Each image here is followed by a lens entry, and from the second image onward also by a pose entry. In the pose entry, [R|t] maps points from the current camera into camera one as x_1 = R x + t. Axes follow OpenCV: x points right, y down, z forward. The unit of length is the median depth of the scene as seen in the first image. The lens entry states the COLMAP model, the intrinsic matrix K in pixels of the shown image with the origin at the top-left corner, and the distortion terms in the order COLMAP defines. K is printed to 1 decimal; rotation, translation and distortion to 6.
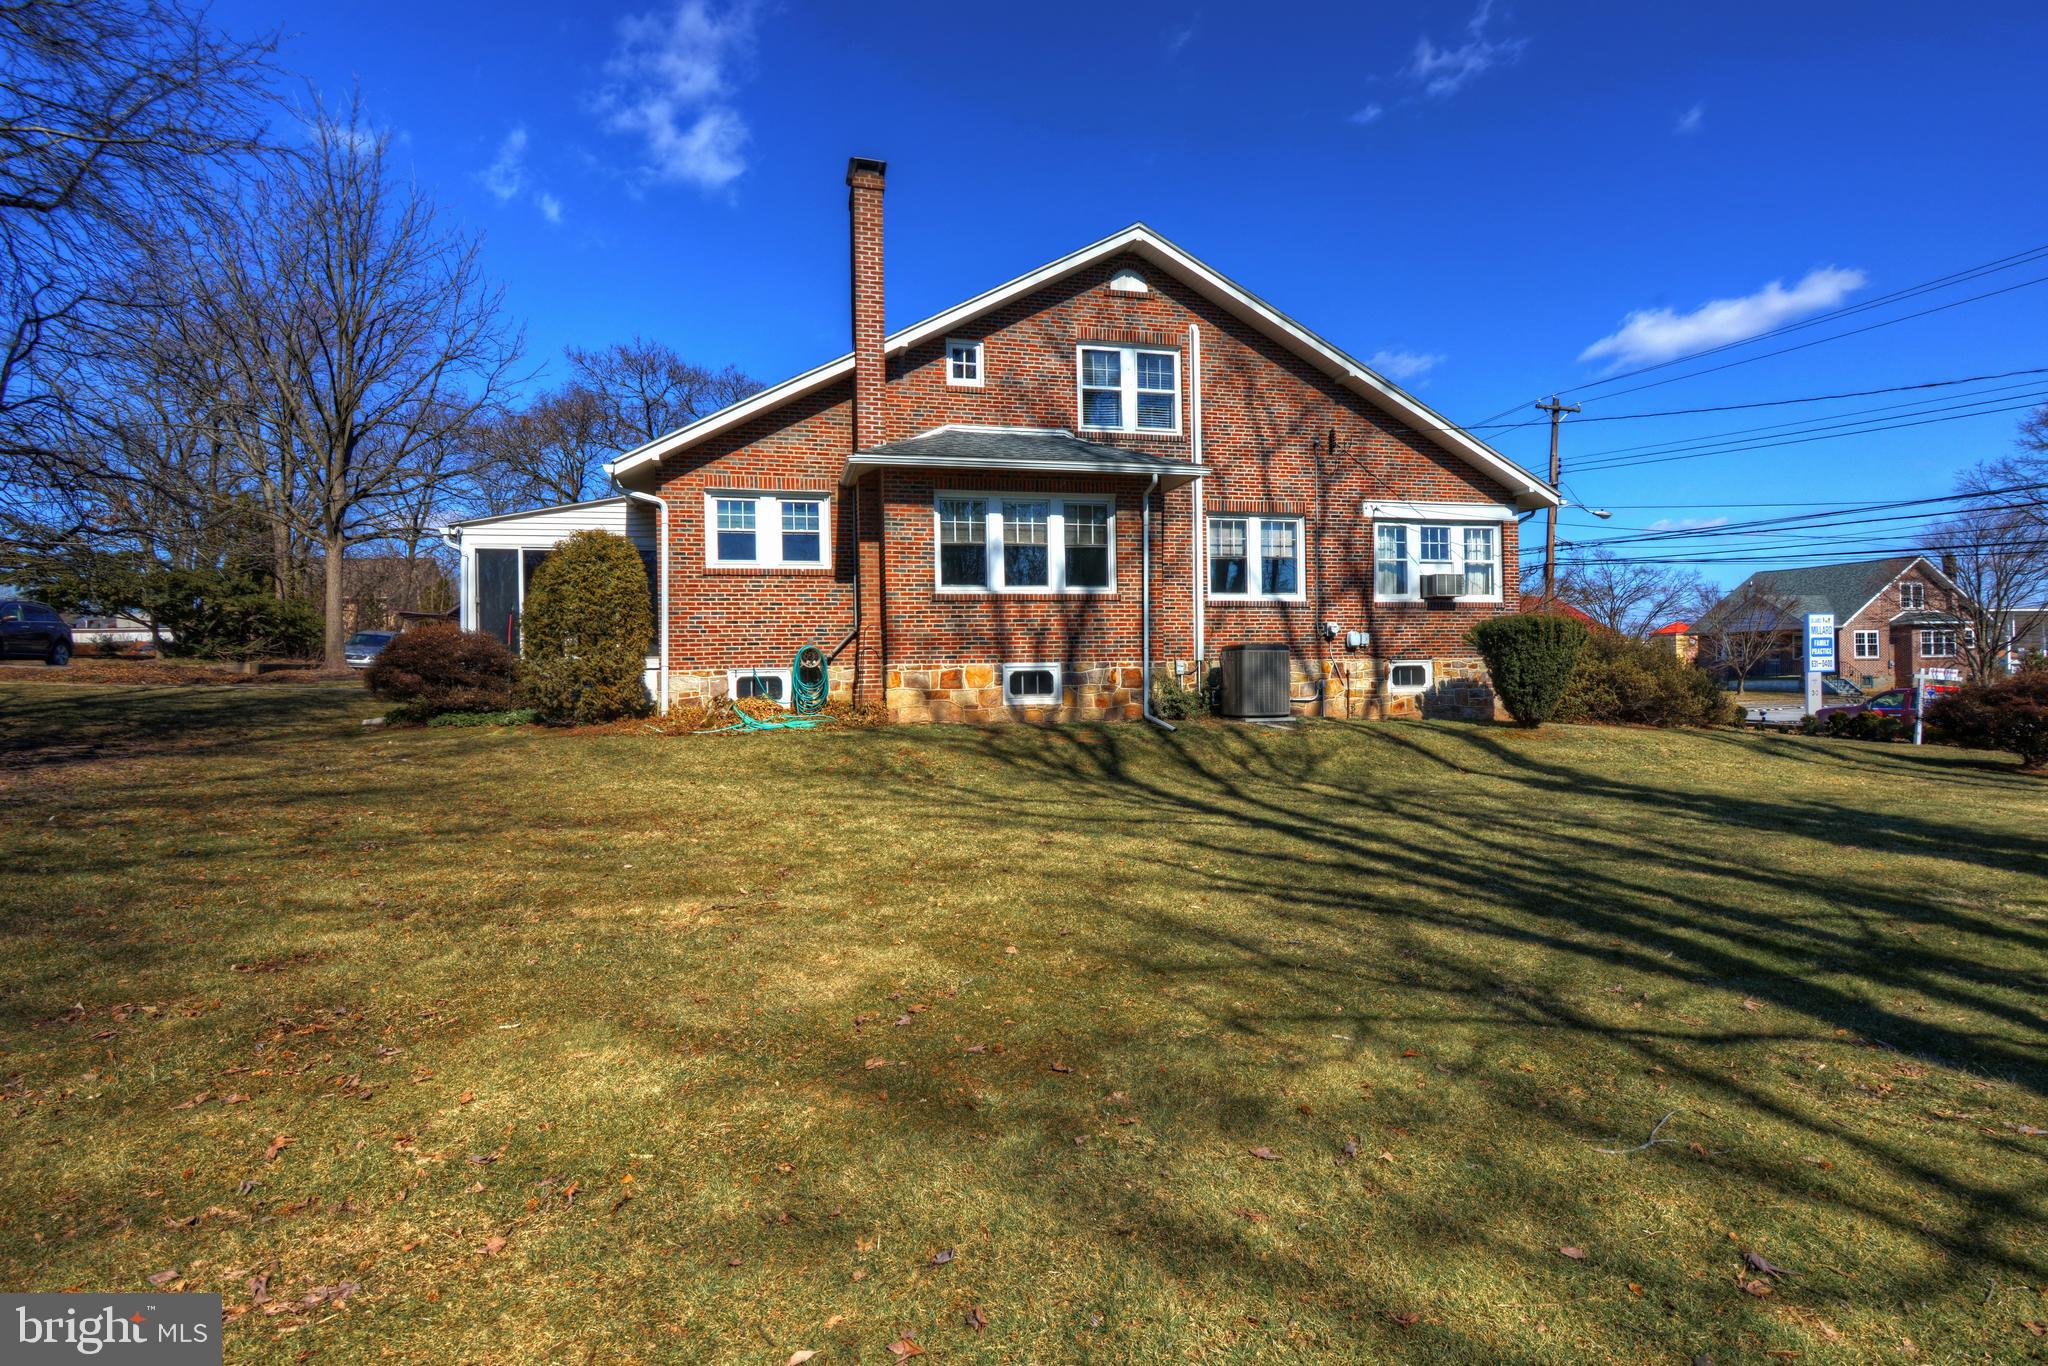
lens RADIAL K [[1039.6, 0, 1024.0], [0, 1039.6, 683.0], [0, 0, 1]] dist [0.001718, 0.000044]
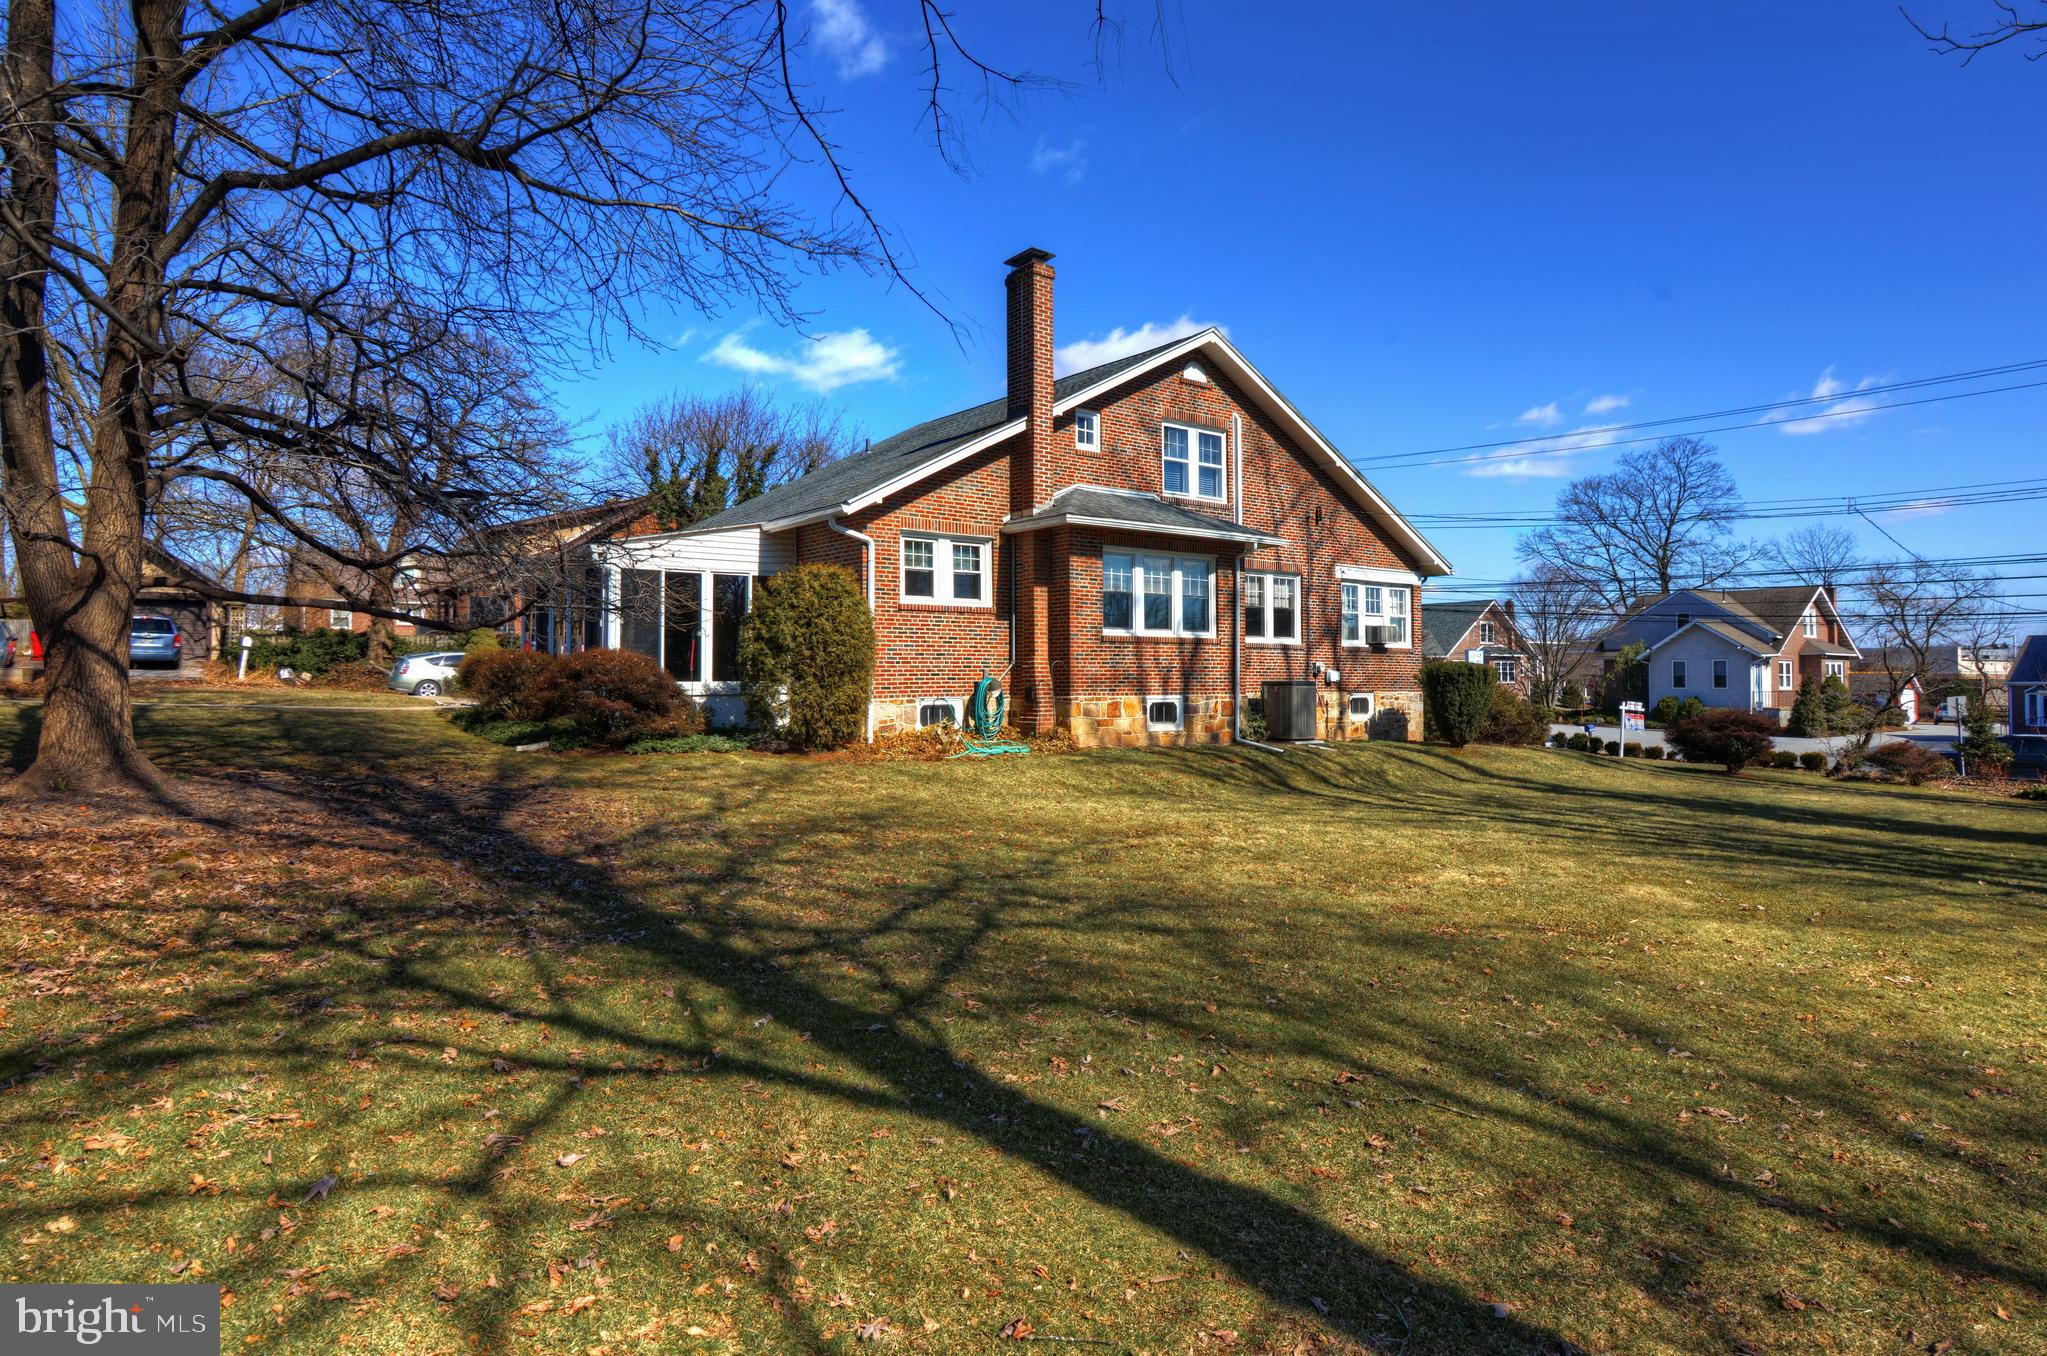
lens RADIAL K [[1139.1, 0, 1023.5], [0, 1139.1, 652.8], [0, 0, 1]] dist [-0.001053, -0.000054]
pose [[0.923388, 0.026973, 0.382919, -0.572746], [-0.015321, 0.999323, -0.033447, -0.020208], [-0.383562, 0.025018, 0.923176, -0.116815]]
